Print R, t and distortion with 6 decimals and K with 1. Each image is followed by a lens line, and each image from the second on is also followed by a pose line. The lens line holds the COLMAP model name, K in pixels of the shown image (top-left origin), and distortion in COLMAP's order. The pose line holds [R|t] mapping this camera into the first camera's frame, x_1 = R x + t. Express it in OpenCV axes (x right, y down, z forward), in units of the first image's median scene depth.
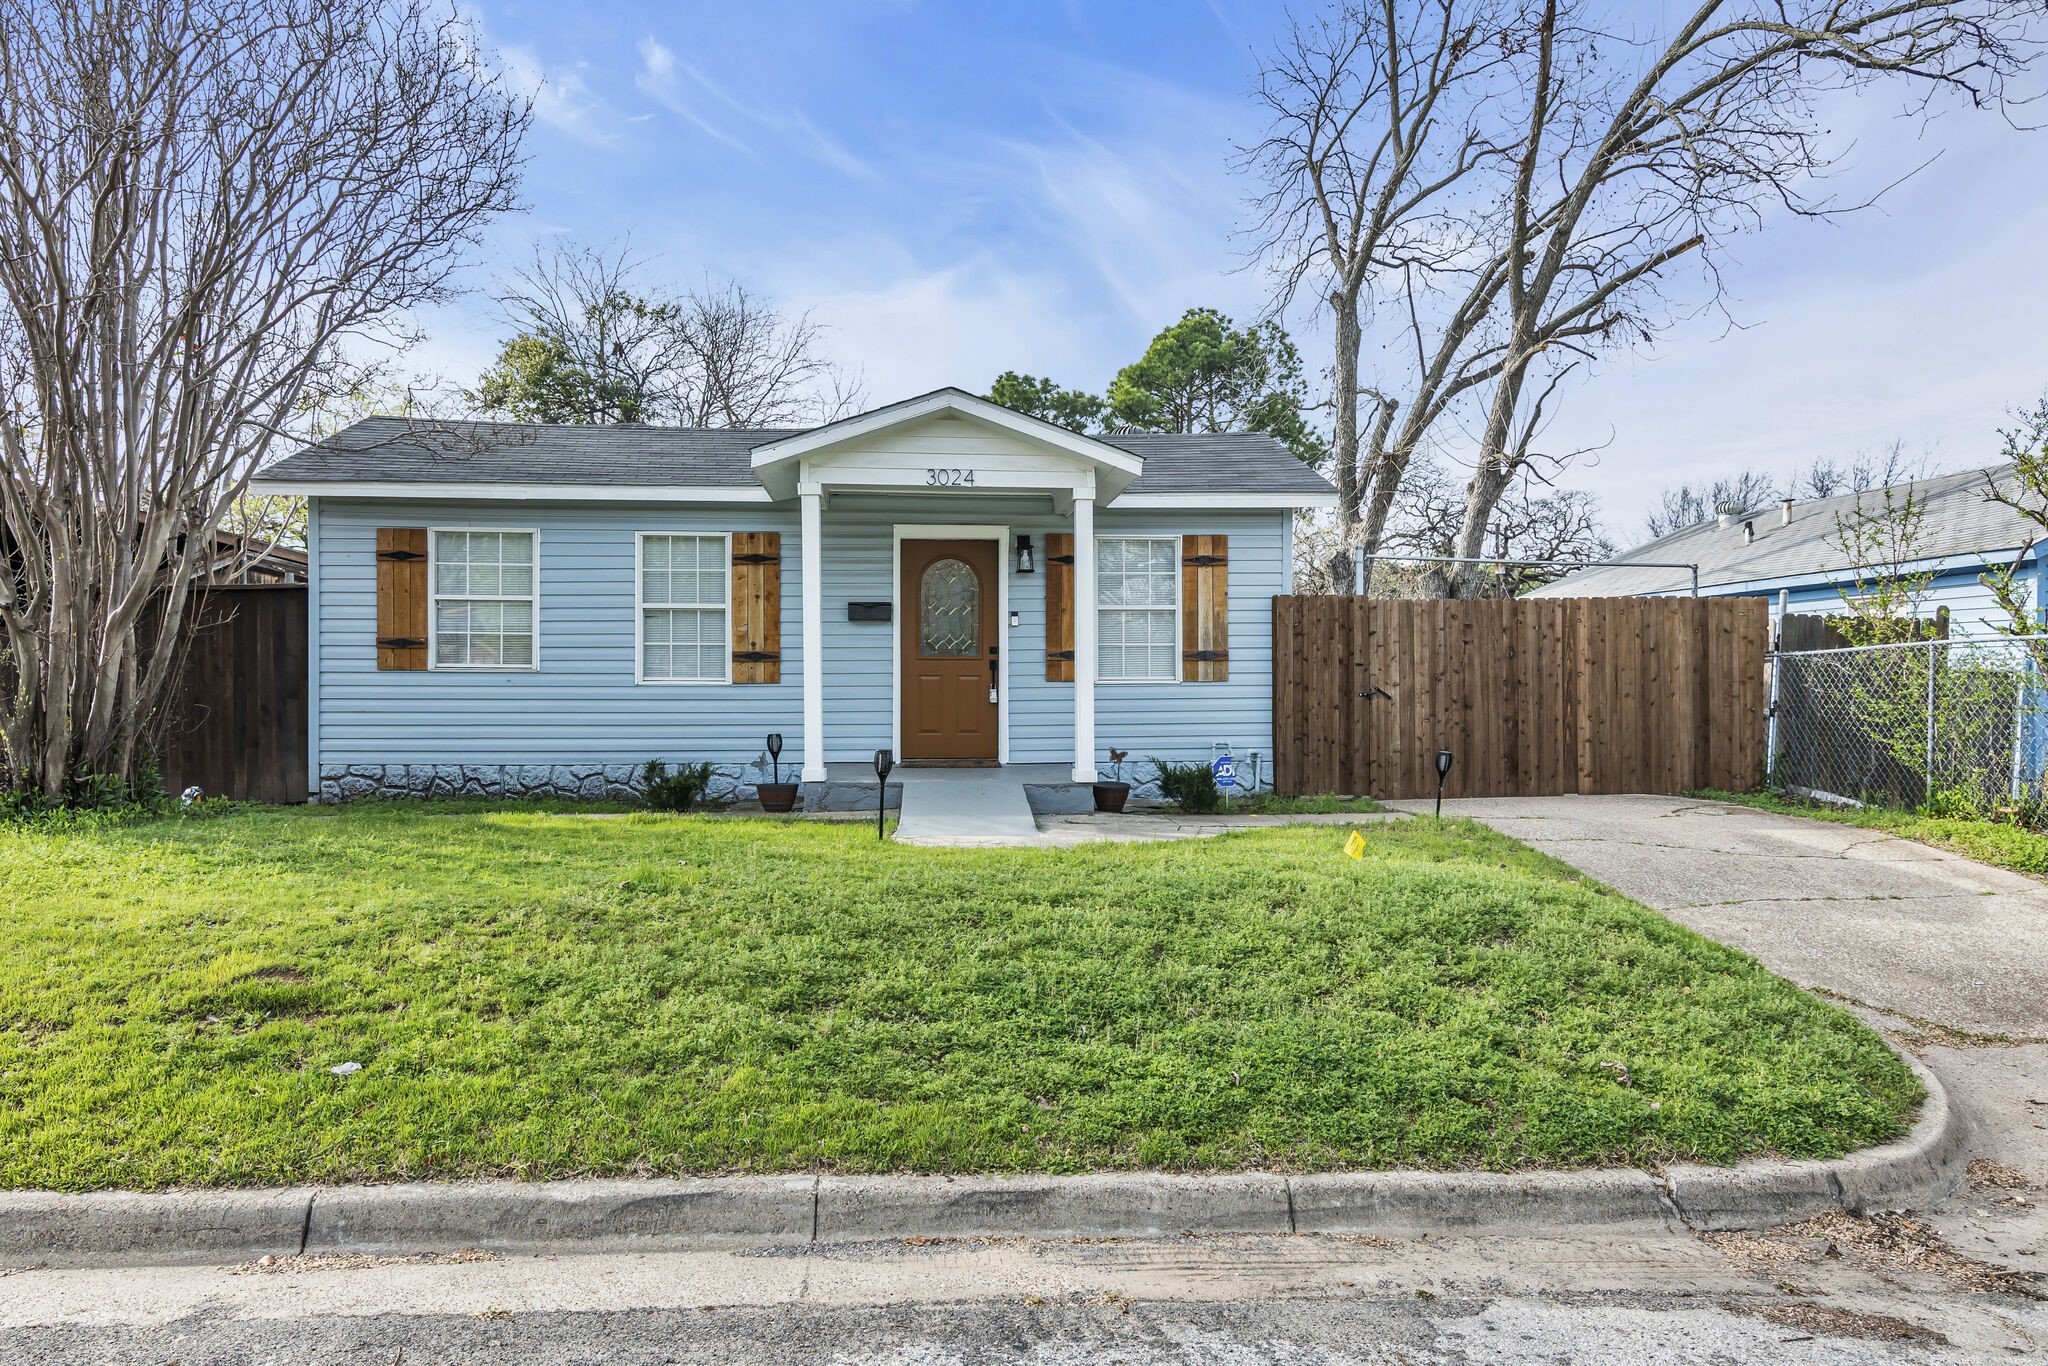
lens RADIAL K [[1306.7, 0, 968.0], [0, 1306.7, 687.0], [0, 0, 1]] dist [0.002055, 0.002048]
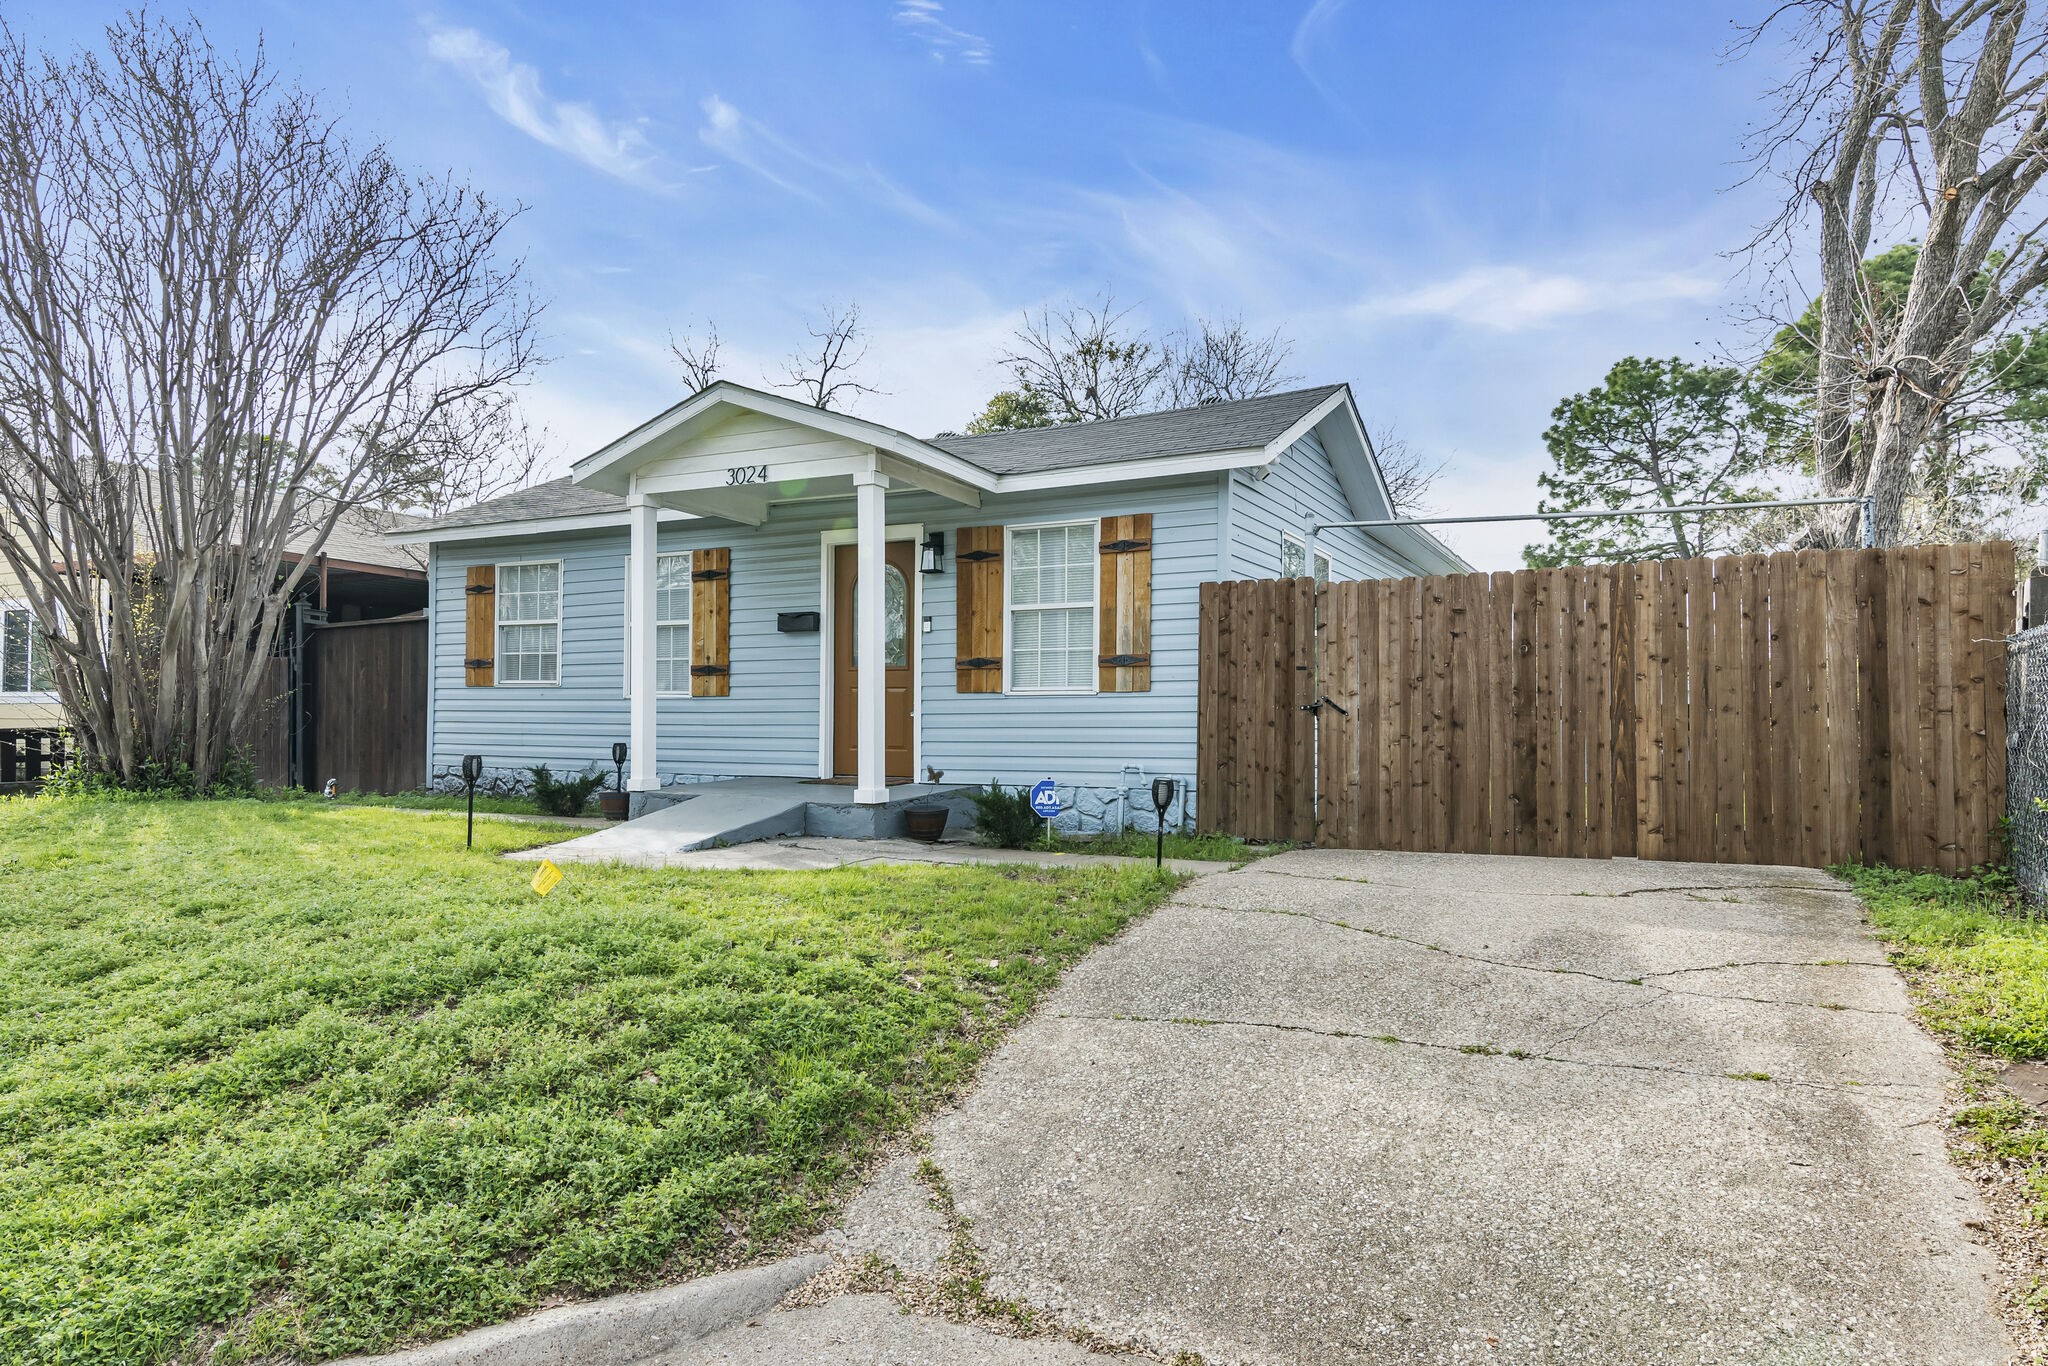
lens RADIAL K [[1249.8, 0, 967.8], [0, 1249.8, 690.7], [0, 0, 1]] dist [0.004683, 0.000101]
pose [[0.840919, -0.007444, -0.541111, 0.528135], [-0.005272, 0.999745, -0.021947, 0.012943], [0.541136, 0.021308, 0.840665, 0.283352]]
